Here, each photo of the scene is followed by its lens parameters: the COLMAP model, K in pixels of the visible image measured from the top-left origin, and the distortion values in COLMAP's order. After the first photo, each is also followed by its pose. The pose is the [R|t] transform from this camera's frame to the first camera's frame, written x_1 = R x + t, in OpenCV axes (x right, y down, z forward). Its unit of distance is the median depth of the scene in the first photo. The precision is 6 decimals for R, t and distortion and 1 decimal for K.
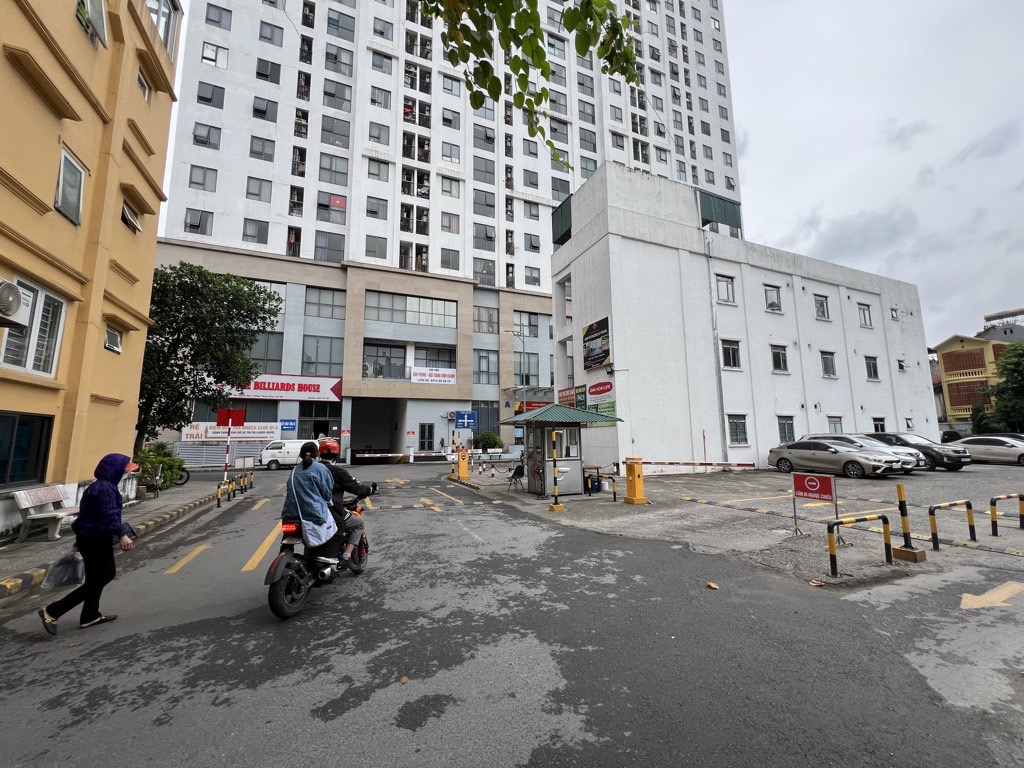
lens RADIAL K [[408.6, 0, 510.8], [0, 408.6, 384.3], [0, 0, 1]] dist [-0.001472, 0.000535]
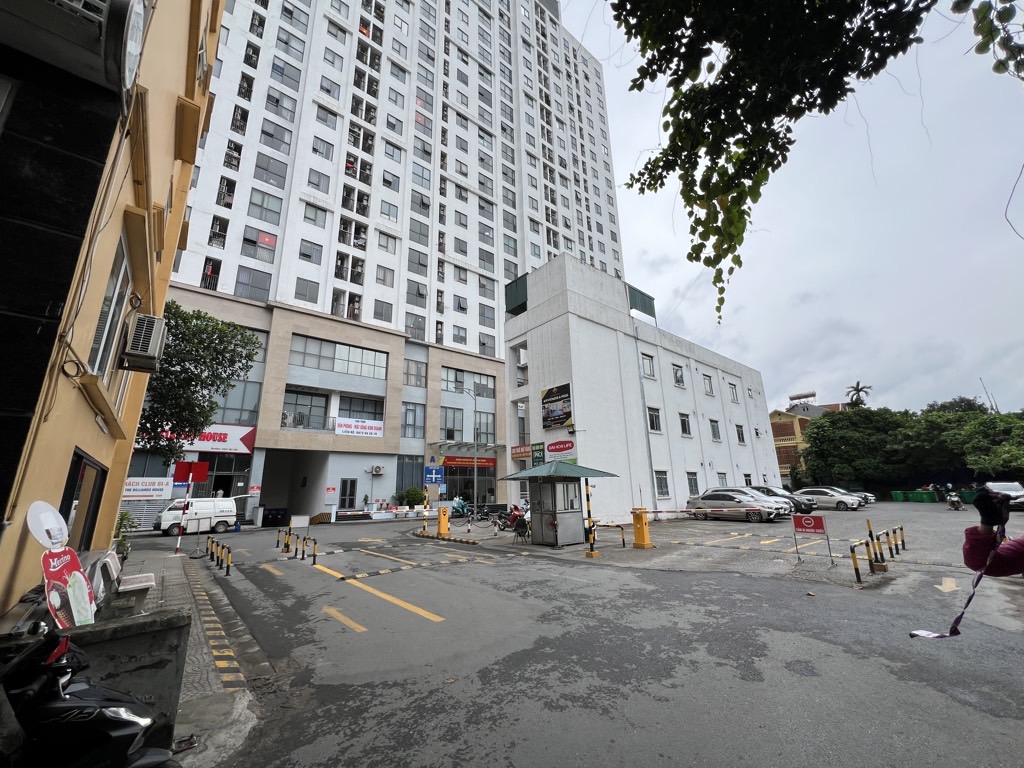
lens RADIAL K [[408.6, 0, 510.2], [0, 408.6, 384.6], [0, 0, 1]] dist [-0.001472, 0.000535]
pose [[0.958287, 0.064131, 0.278519, -0.135535], [-0.027161, 0.990525, -0.134623, -0.001824], [-0.284514, 0.121442, 0.950949, -0.021625]]
